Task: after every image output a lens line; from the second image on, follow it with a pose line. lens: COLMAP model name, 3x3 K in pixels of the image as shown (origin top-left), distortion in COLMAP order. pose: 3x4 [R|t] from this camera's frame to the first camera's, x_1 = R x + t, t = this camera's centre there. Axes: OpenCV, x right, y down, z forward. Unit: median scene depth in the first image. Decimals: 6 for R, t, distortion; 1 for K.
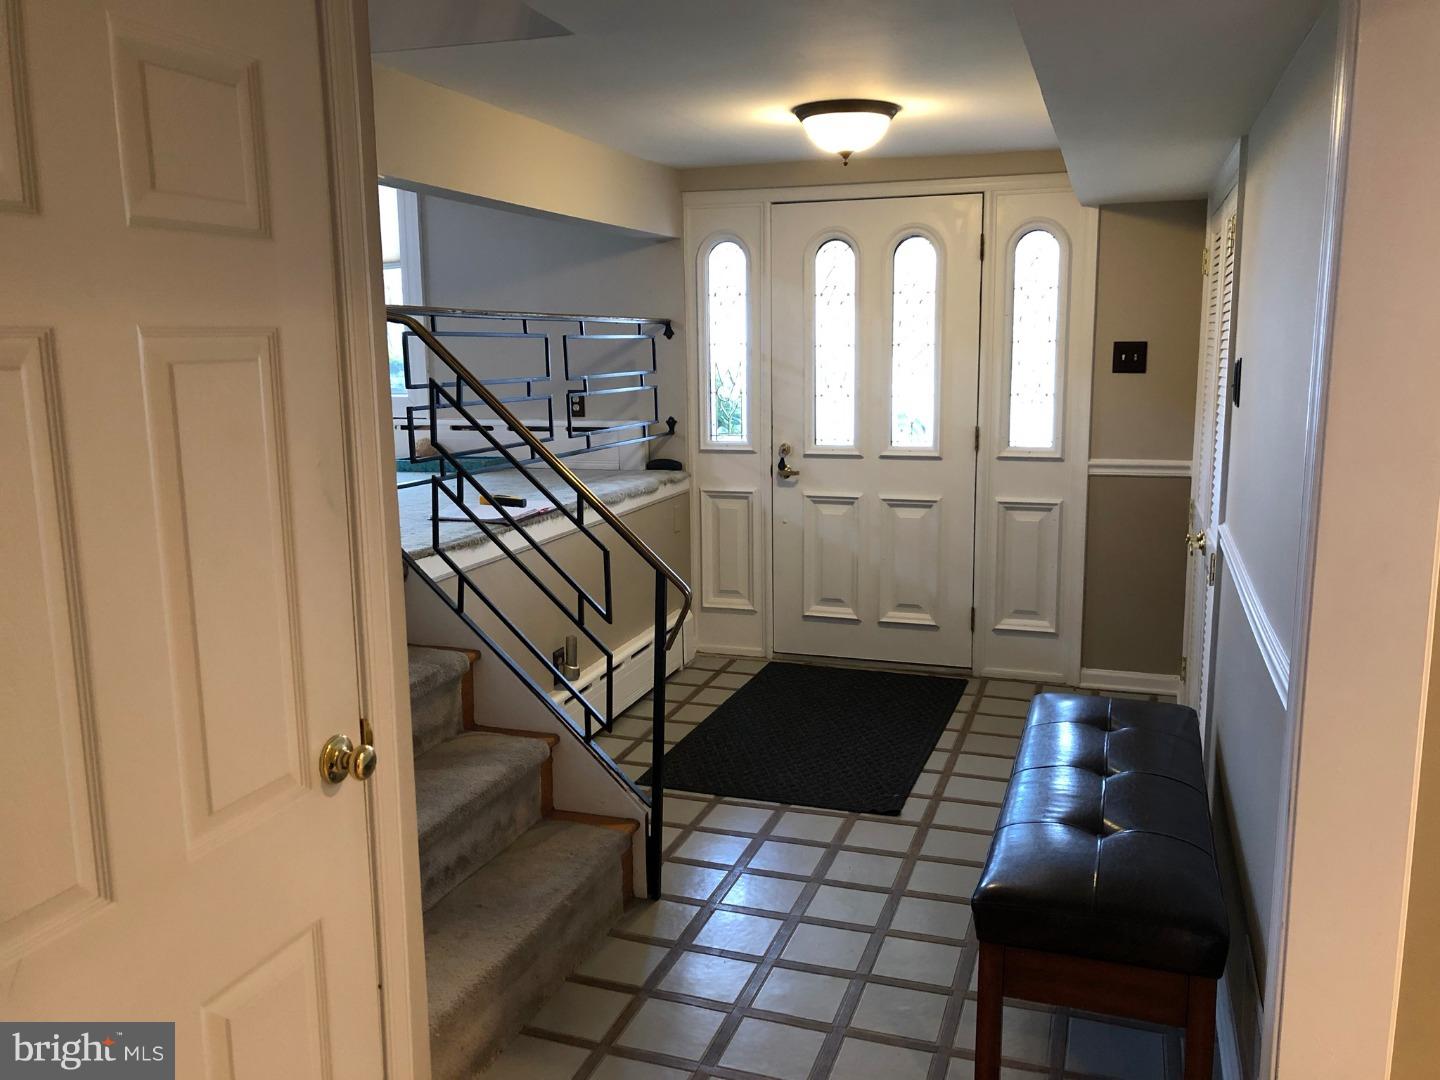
lens RADIAL K [[1182.0, 0, 712.8], [0, 1182.0, 526.2], [0, 0, 1]] dist [0.065823, -0.073122]
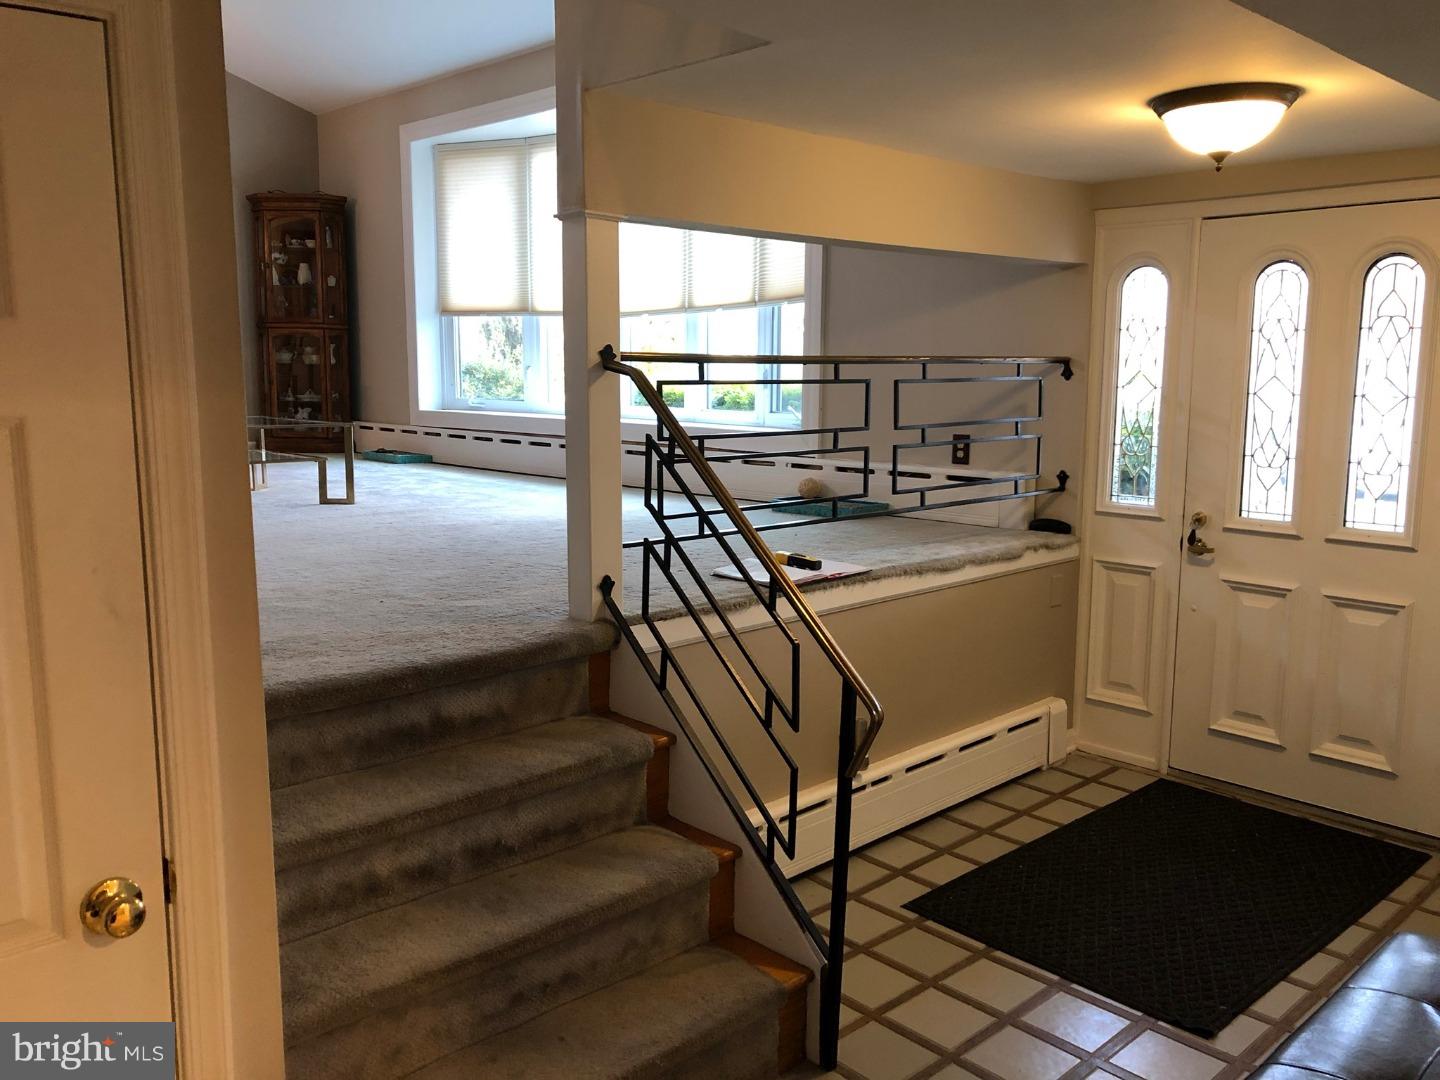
lens RADIAL K [[1182.0, 0, 694.6], [0, 1182.0, 521.8], [0, 0, 1]] dist [0.065823, -0.073122]
pose [[0.882447, 0.076678, -0.464121, 0.139656], [-0.084725, 0.996398, 0.003527, -0.038573], [0.462719, 0.036210, 0.885765, 0.125541]]
